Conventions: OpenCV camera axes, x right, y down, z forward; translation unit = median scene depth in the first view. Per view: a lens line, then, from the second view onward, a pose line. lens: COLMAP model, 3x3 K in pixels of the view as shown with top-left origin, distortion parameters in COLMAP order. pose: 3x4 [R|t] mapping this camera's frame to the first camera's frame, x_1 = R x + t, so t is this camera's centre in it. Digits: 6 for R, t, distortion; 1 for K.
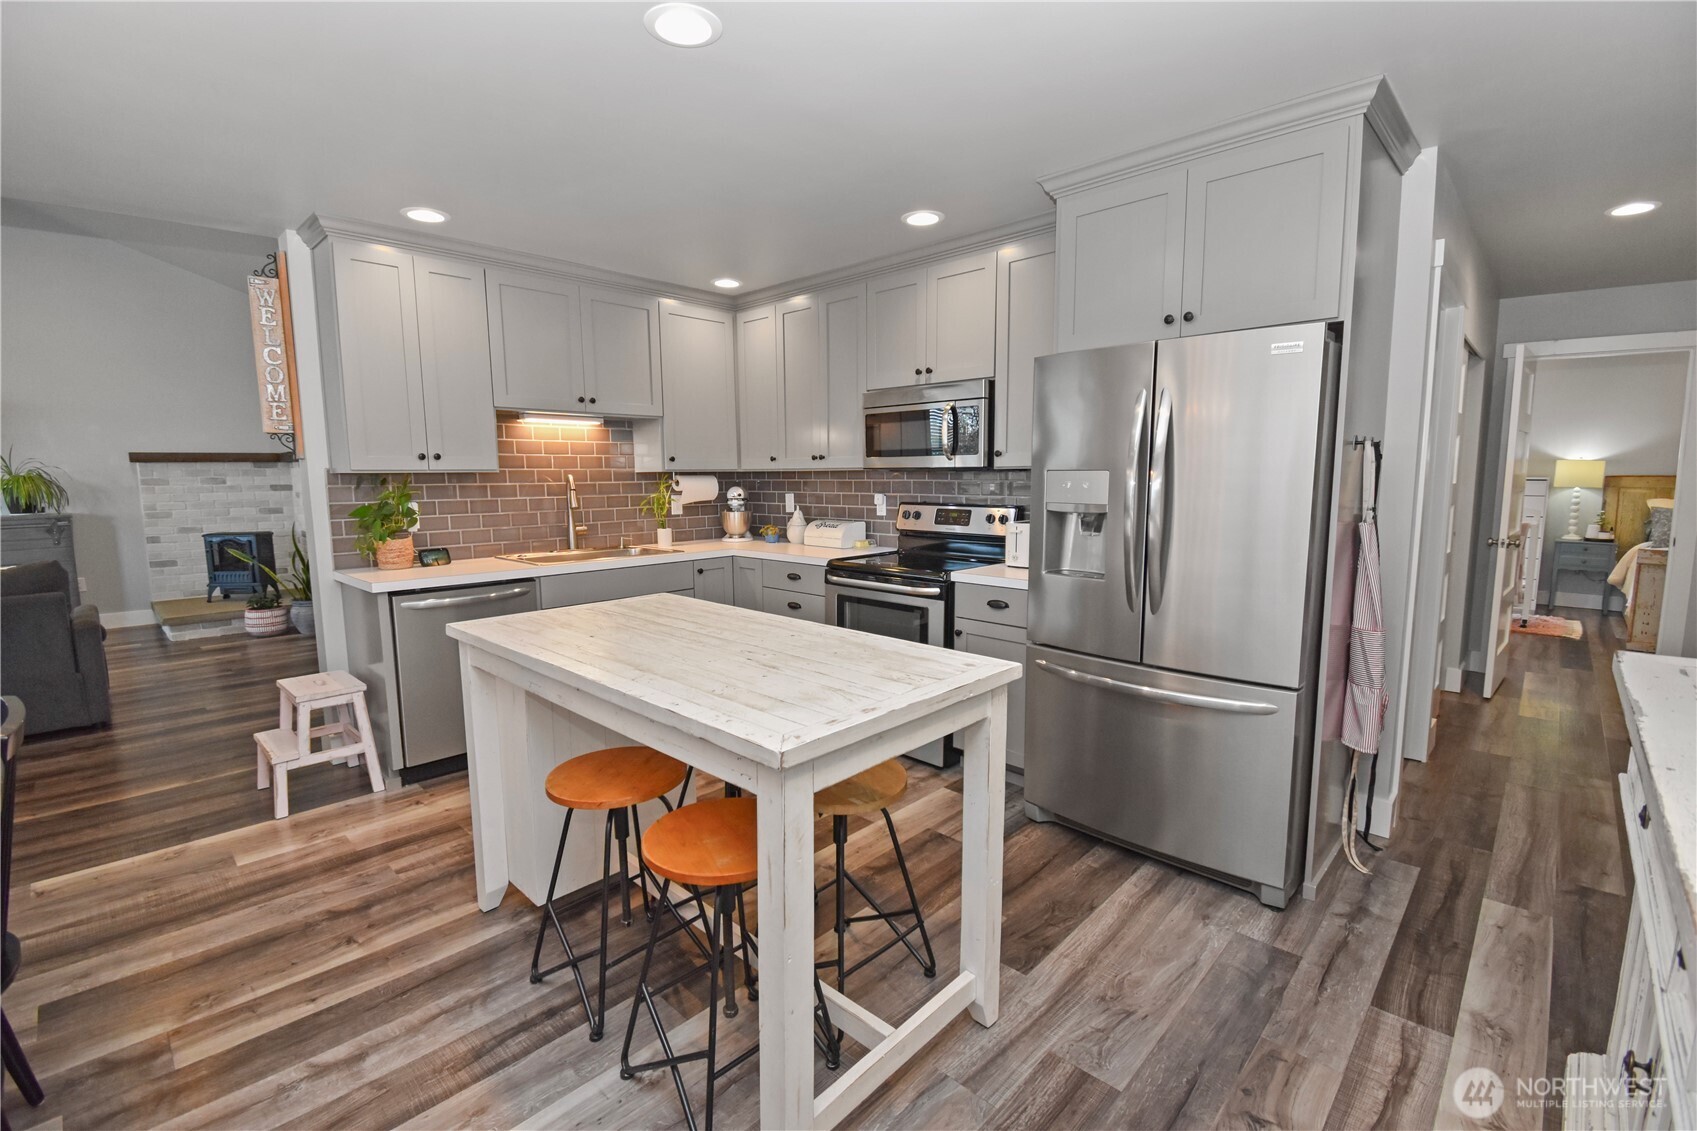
lens RADIAL K [[746.8, 0, 851.3], [0, 746.8, 565.2], [0, 0, 1]] dist [0.020102, -0.027865]
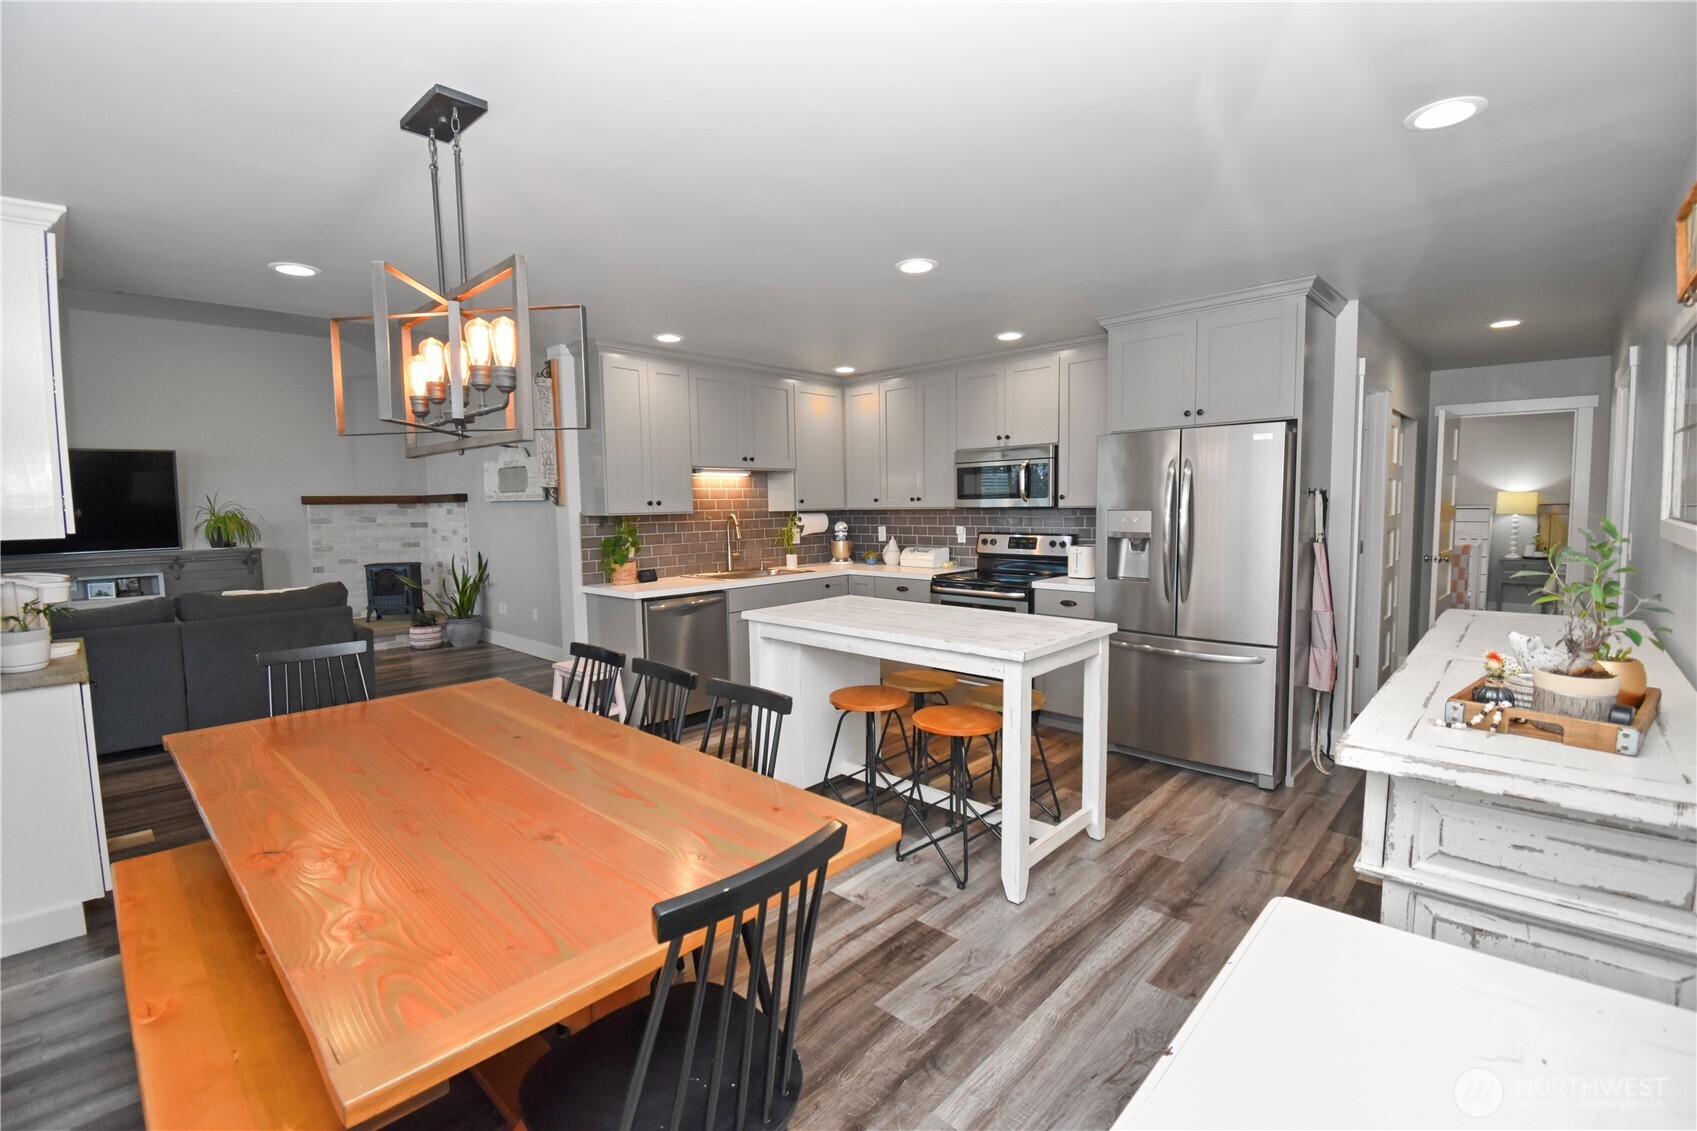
lens RADIAL K [[746.8, 0, 851.3], [0, 746.8, 565.2], [0, 0, 1]] dist [0.020102, -0.027865]
pose [[0.999909, -0.009935, 0.009123, -0.203039], [0.010299, 0.999114, -0.040800, 0.029945], [-0.008709, 0.040890, 0.999126, -0.373021]]
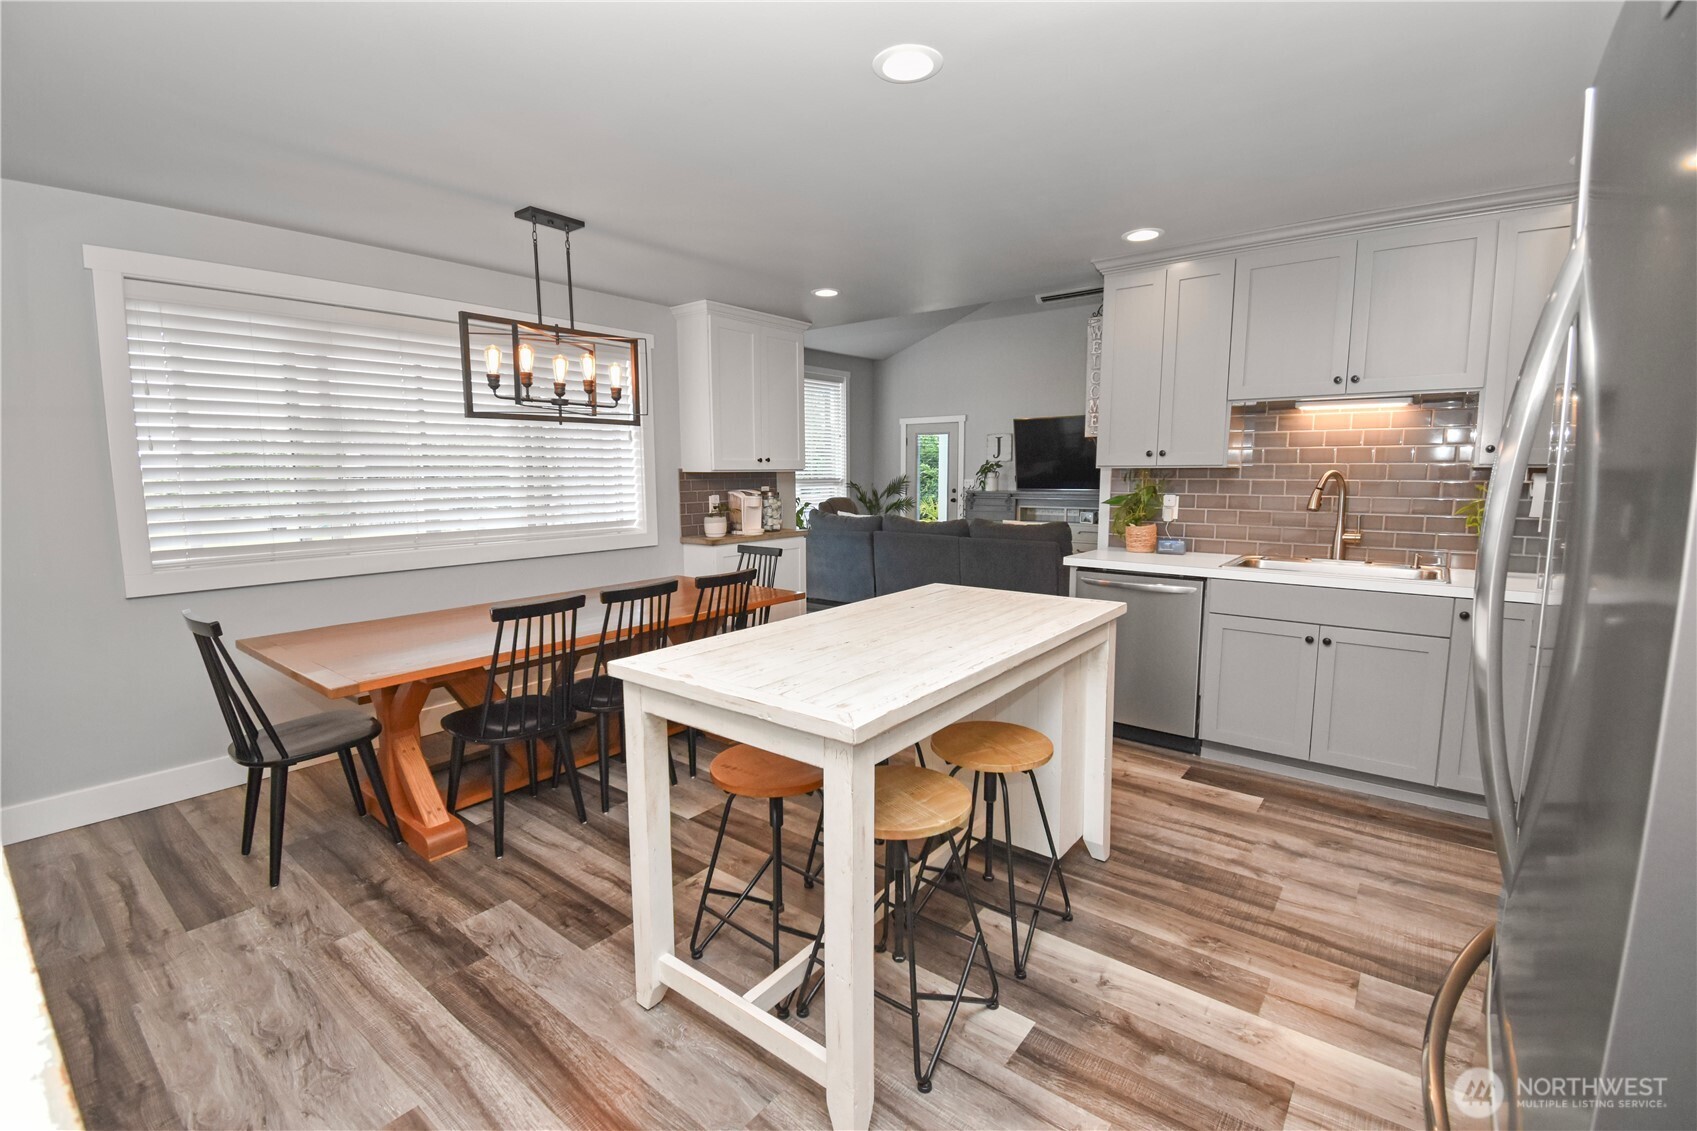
lens RADIAL K [[746.8, 0, 851.3], [0, 746.8, 565.2], [0, 0, 1]] dist [0.020102, -0.027865]
pose [[0.093209, 0.134458, -0.986526, 0.478541], [-0.120230, 0.985109, 0.122905, -0.062810], [0.988361, 0.107154, 0.107987, 0.444570]]
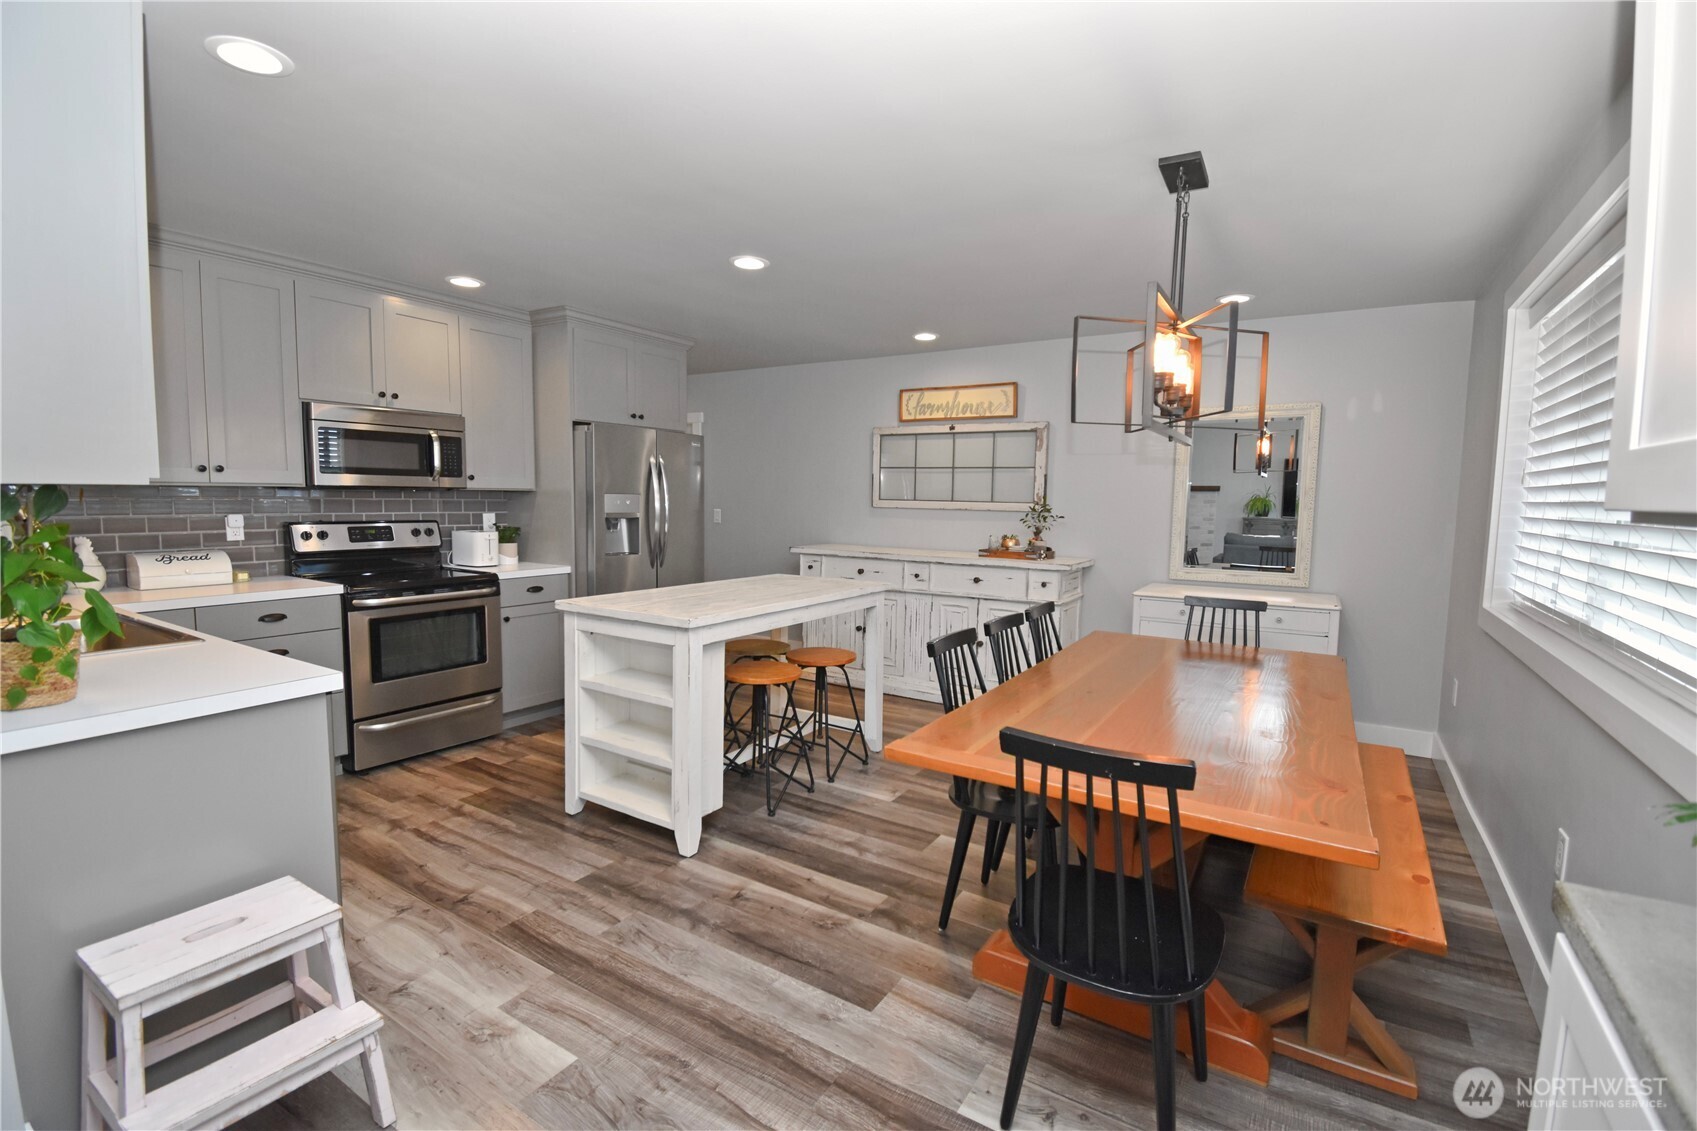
lens RADIAL K [[746.8, 0, 851.3], [0, 746.8, 565.2], [0, 0, 1]] dist [0.020102, -0.027865]
pose [[-0.201101, -0.084175, 0.975947, -1.113084], [0.108952, 0.988197, 0.107682, -0.066874], [-0.973493, 0.127986, -0.189556, 0.610369]]
